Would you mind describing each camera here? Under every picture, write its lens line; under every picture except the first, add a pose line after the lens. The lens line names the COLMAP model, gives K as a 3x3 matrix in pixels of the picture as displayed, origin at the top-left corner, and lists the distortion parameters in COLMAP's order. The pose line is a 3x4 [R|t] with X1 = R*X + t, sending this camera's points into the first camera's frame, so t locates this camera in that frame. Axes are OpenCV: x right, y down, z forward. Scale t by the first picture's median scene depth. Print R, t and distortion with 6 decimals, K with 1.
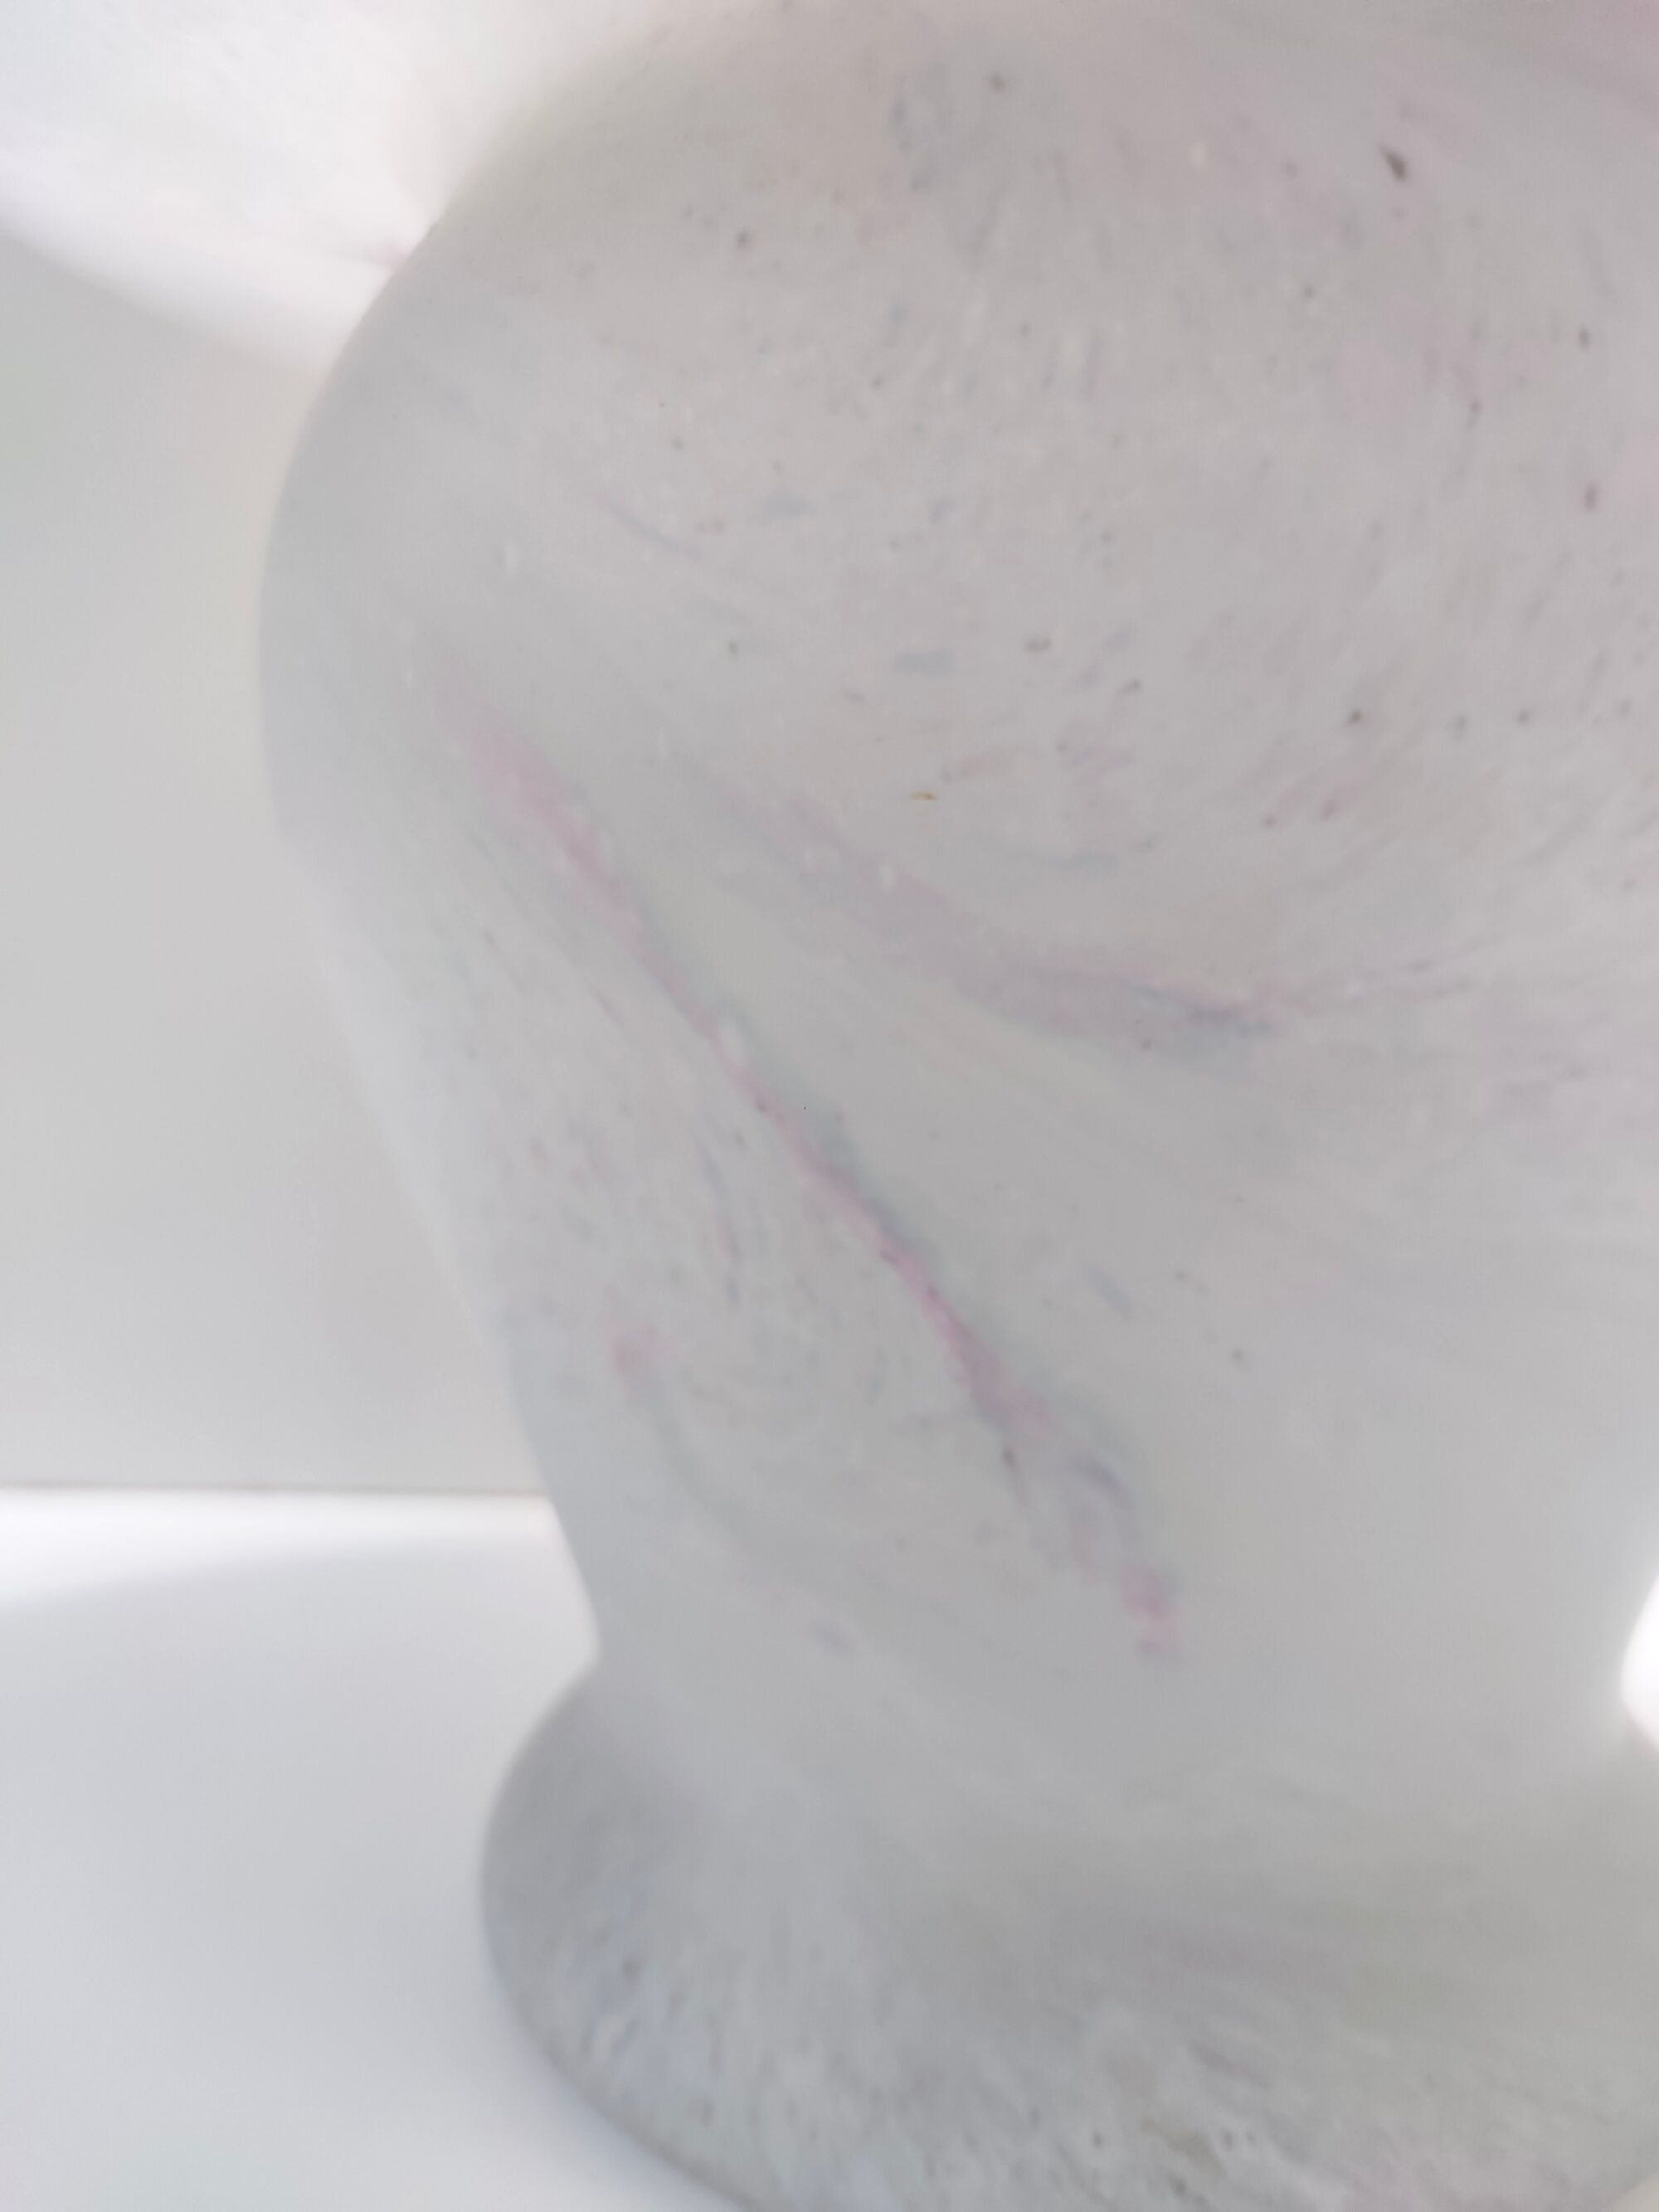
lens RADIAL K [[1605.6, 0, 829.8], [0, 1605.6, 1038.7], [0, 0, 1]] dist [-0.075961, 0.048276]
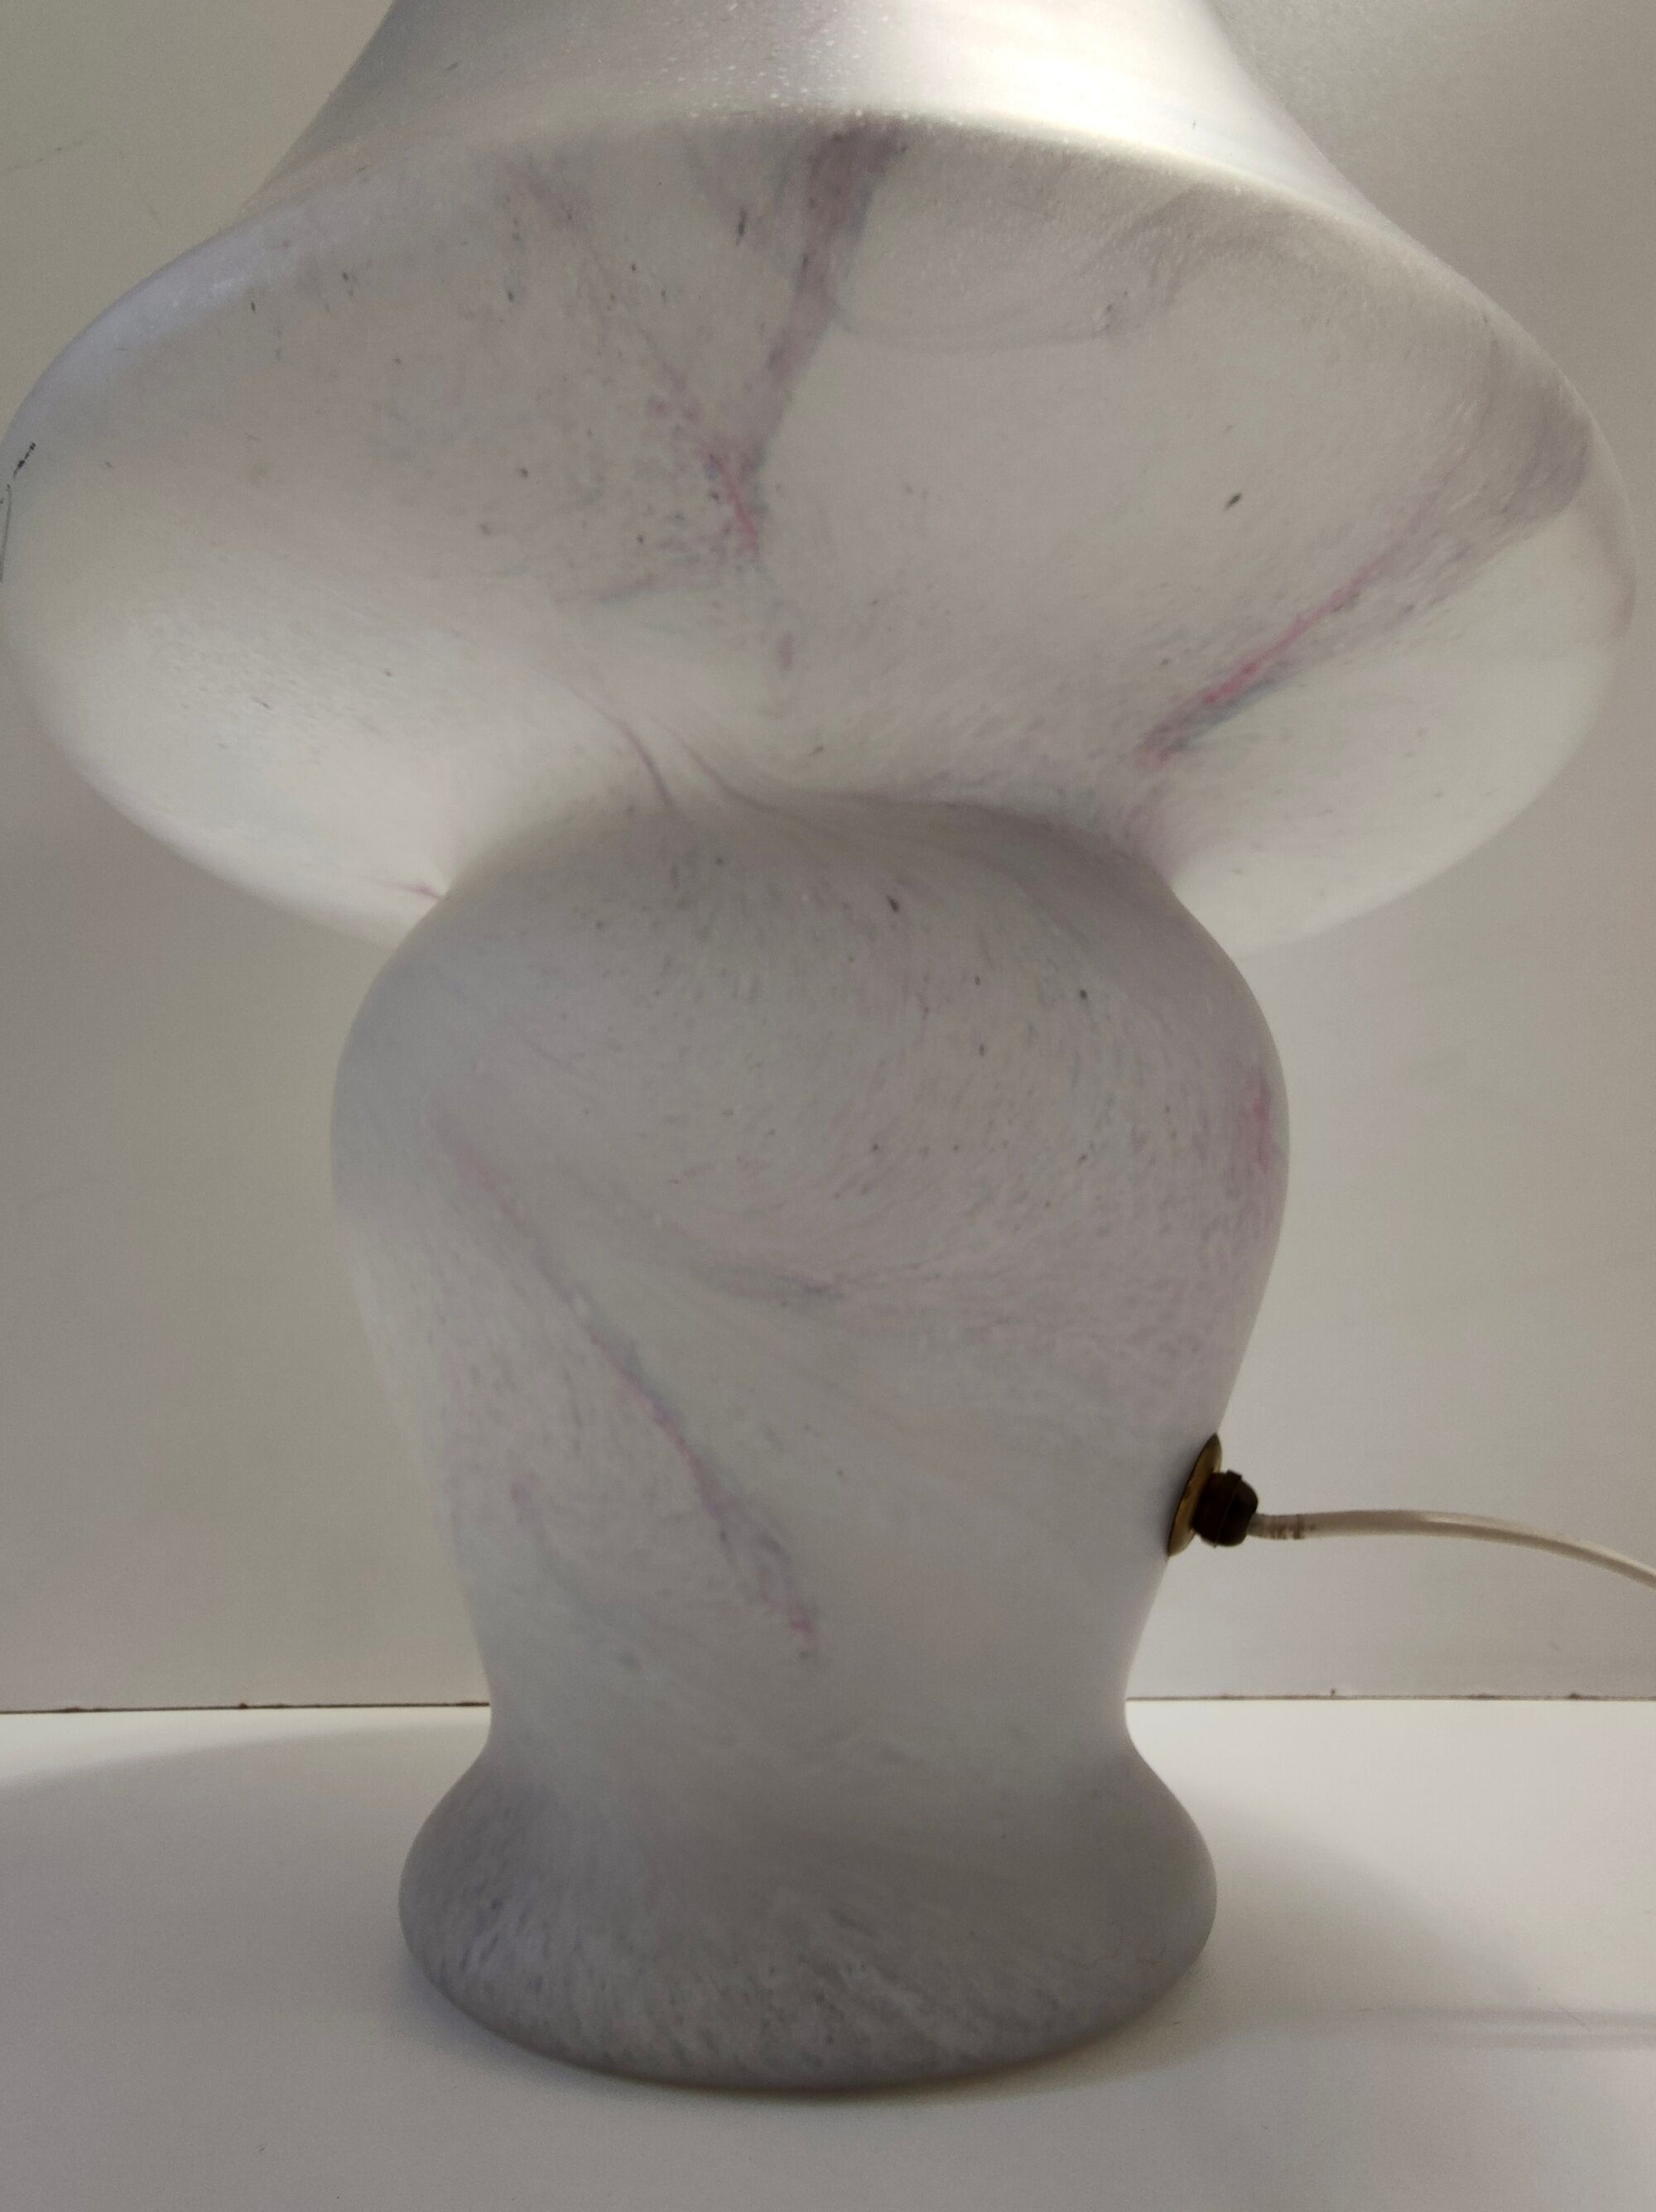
lens RADIAL K [[1183.5, 0, 828.0], [0, 1183.5, 1106.0], [0, 0, 1]] dist [-0.002623, 0.000877]
pose [[0.995155, 0.019538, 0.096357, 0.095678], [0.003923, 0.971386, -0.237475, 0.107987], [-0.098240, 0.236702, 0.966603, -0.486294]]
